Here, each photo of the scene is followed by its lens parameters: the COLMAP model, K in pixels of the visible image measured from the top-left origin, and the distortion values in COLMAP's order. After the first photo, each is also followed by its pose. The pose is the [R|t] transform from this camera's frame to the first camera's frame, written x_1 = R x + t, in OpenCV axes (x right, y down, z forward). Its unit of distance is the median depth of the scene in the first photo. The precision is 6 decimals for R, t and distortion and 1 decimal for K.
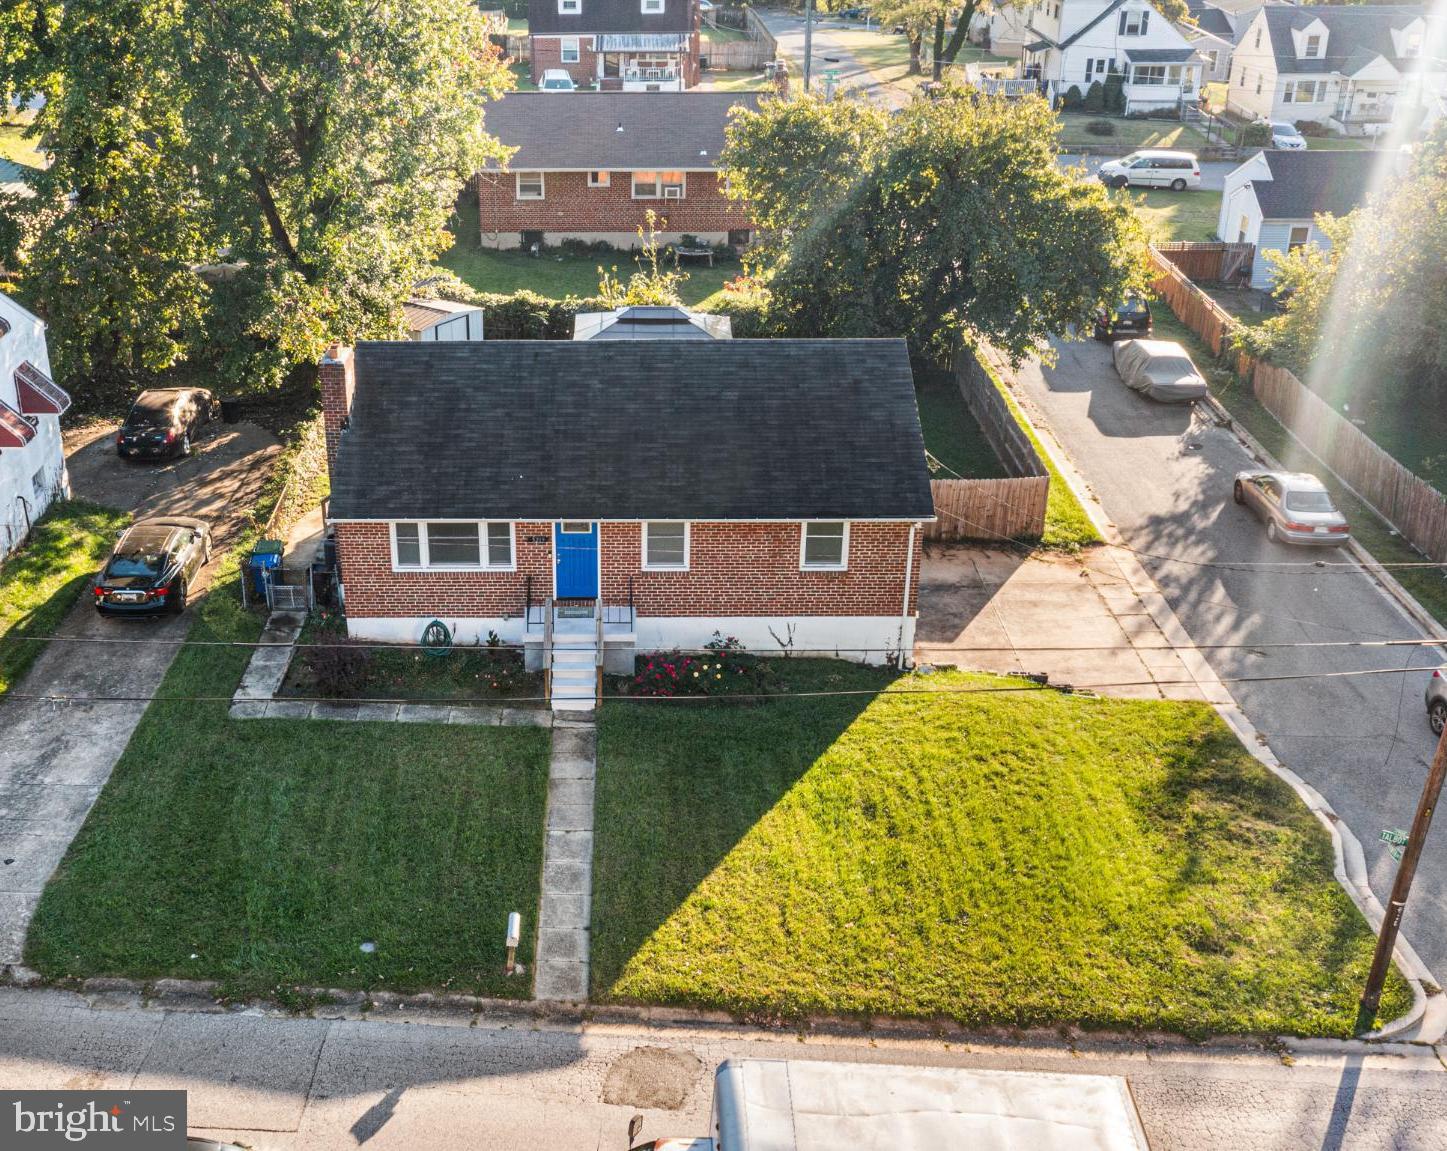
lens RADIAL K [[1621.4, 0, 661.3], [0, 1621.4, 575.1], [0, 0, 1]] dist [-0.008630, 0.007280]
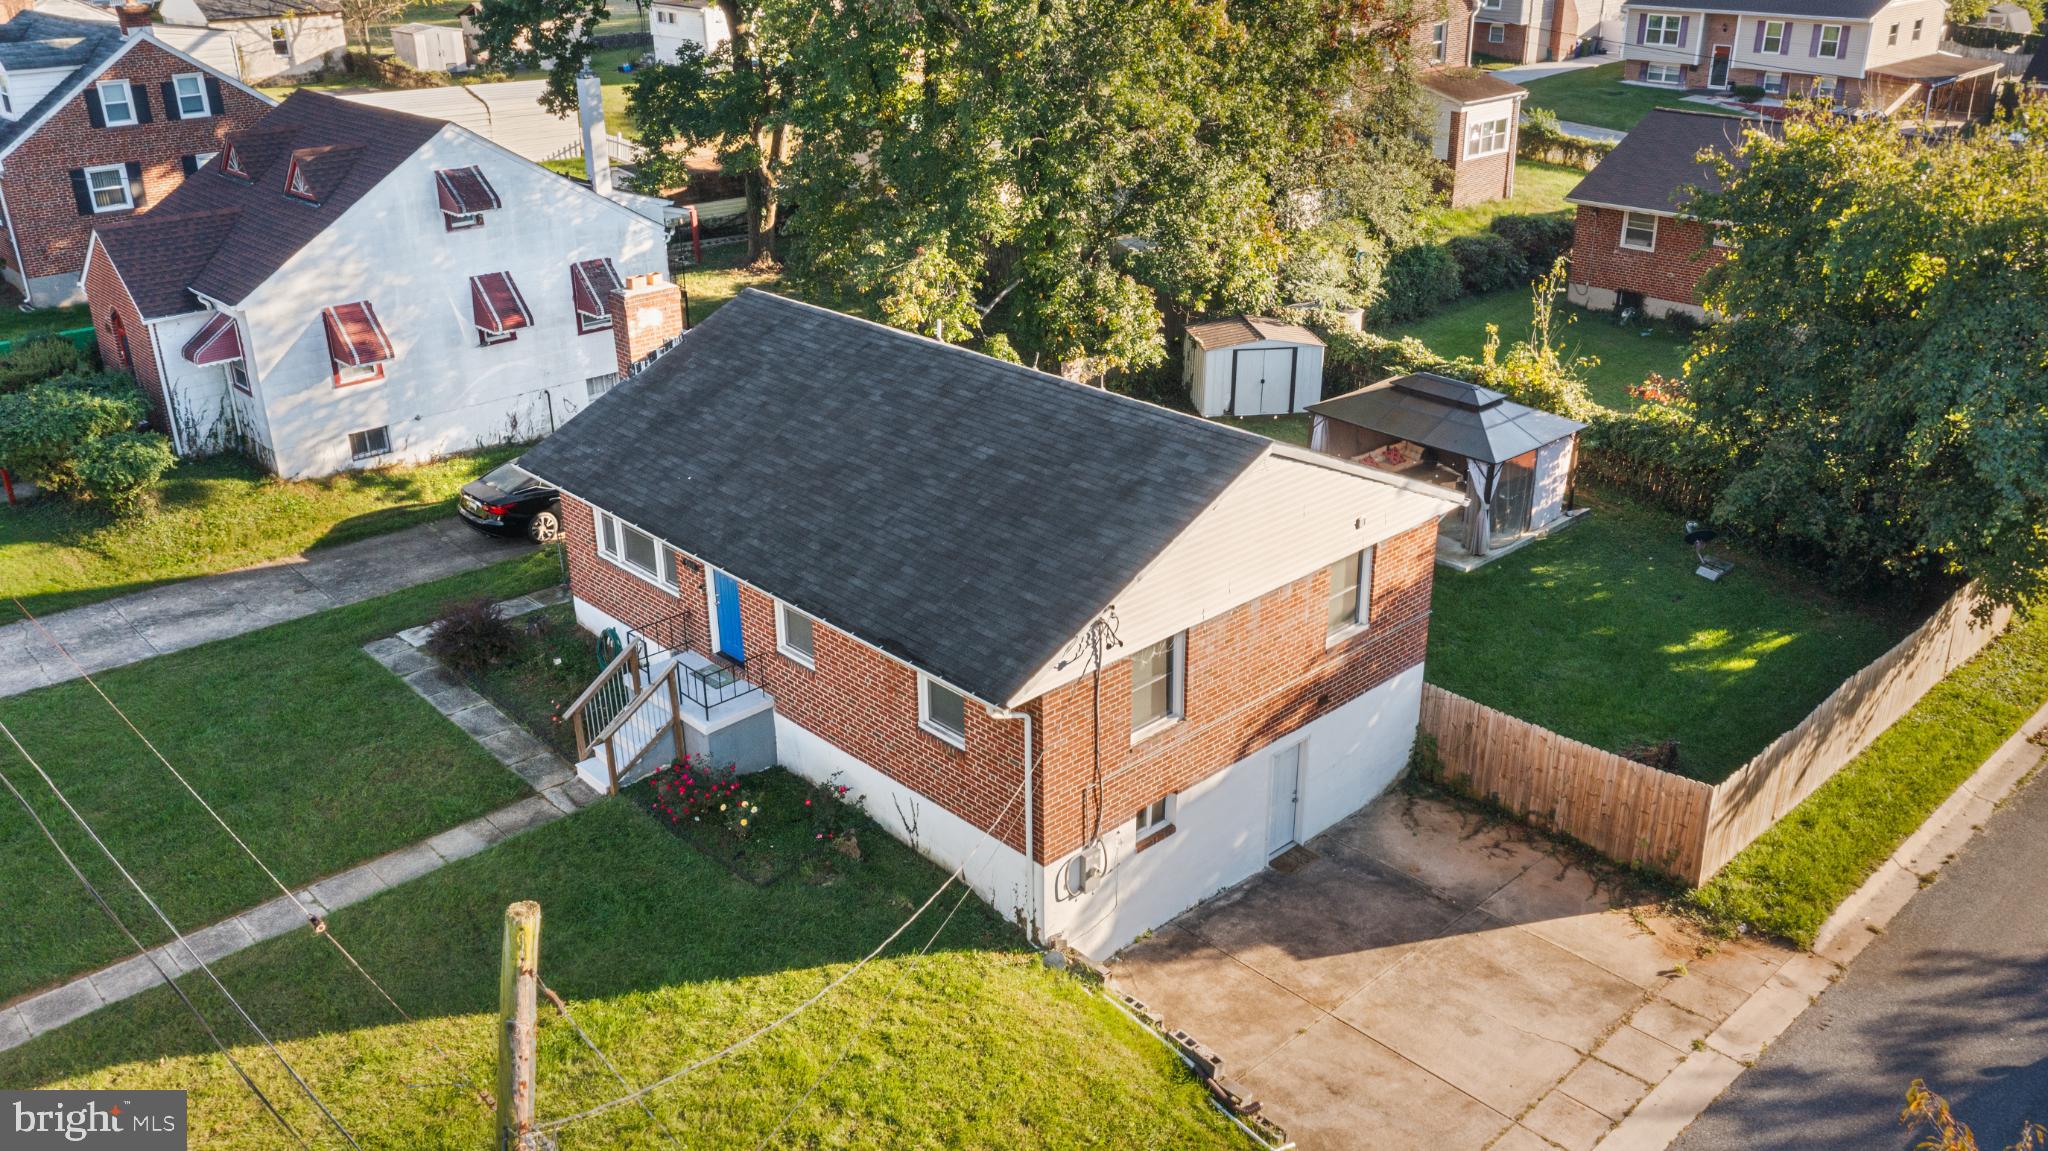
lens RADIAL K [[1662.9, 0, 1063.0], [0, 1662.9, 577.6], [0, 0, 1]] dist [-0.002034, 0.008477]
pose [[0.687477, 0.283914, -0.668407, 0.545370], [-0.310878, 0.946867, 0.082446, -0.130228], [0.656300, 0.151114, 0.739212, 0.528374]]
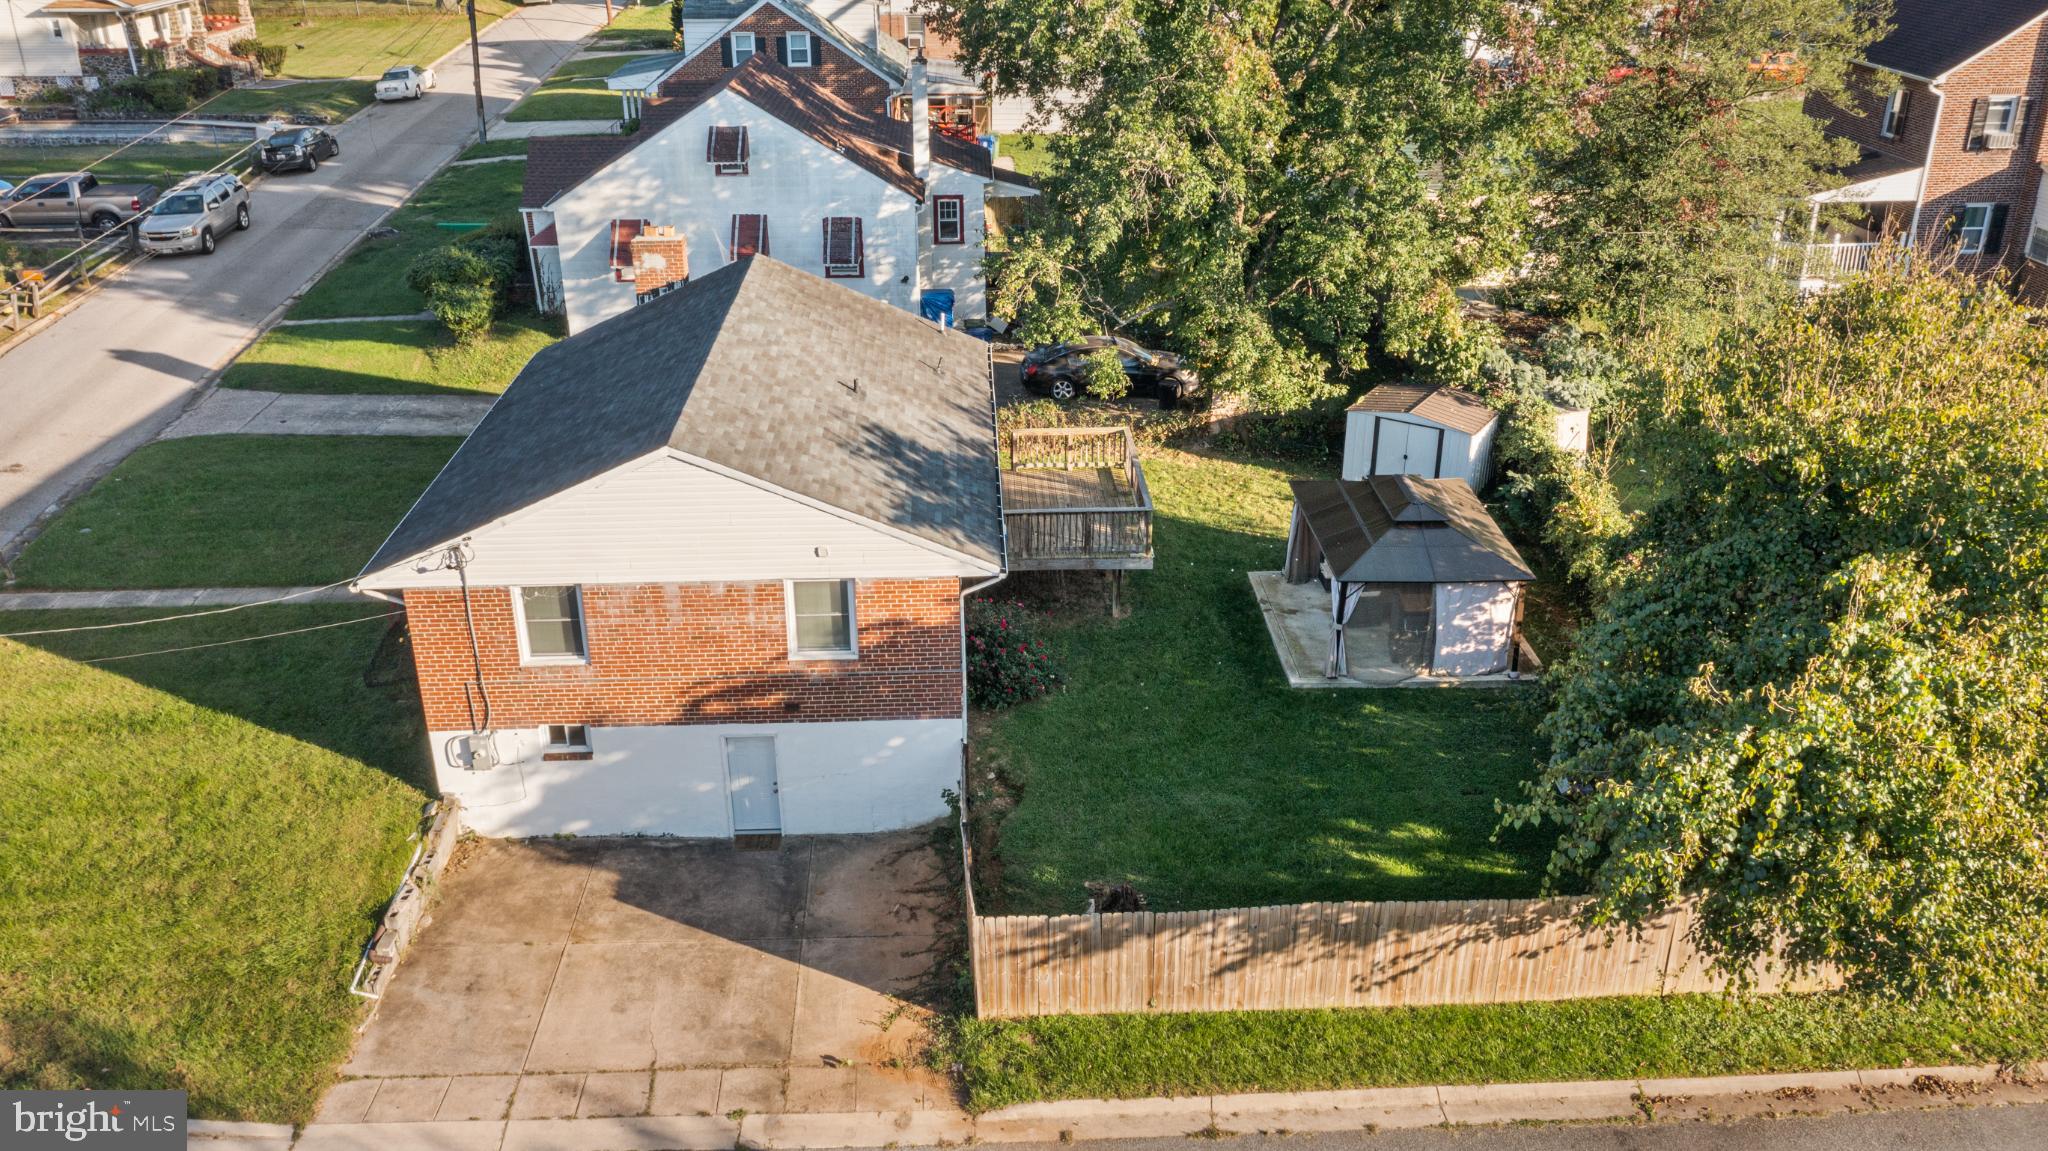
lens RADIAL K [[1662.9, 0, 1063.0], [0, 1662.9, 577.6], [0, 0, 1]] dist [-0.002034, 0.008477]
pose [[0.046319, 0.410108, -0.910860, 0.837979], [-0.440833, 0.826636, 0.349769, -0.429250], [0.896393, 0.385337, 0.219078, 1.064195]]
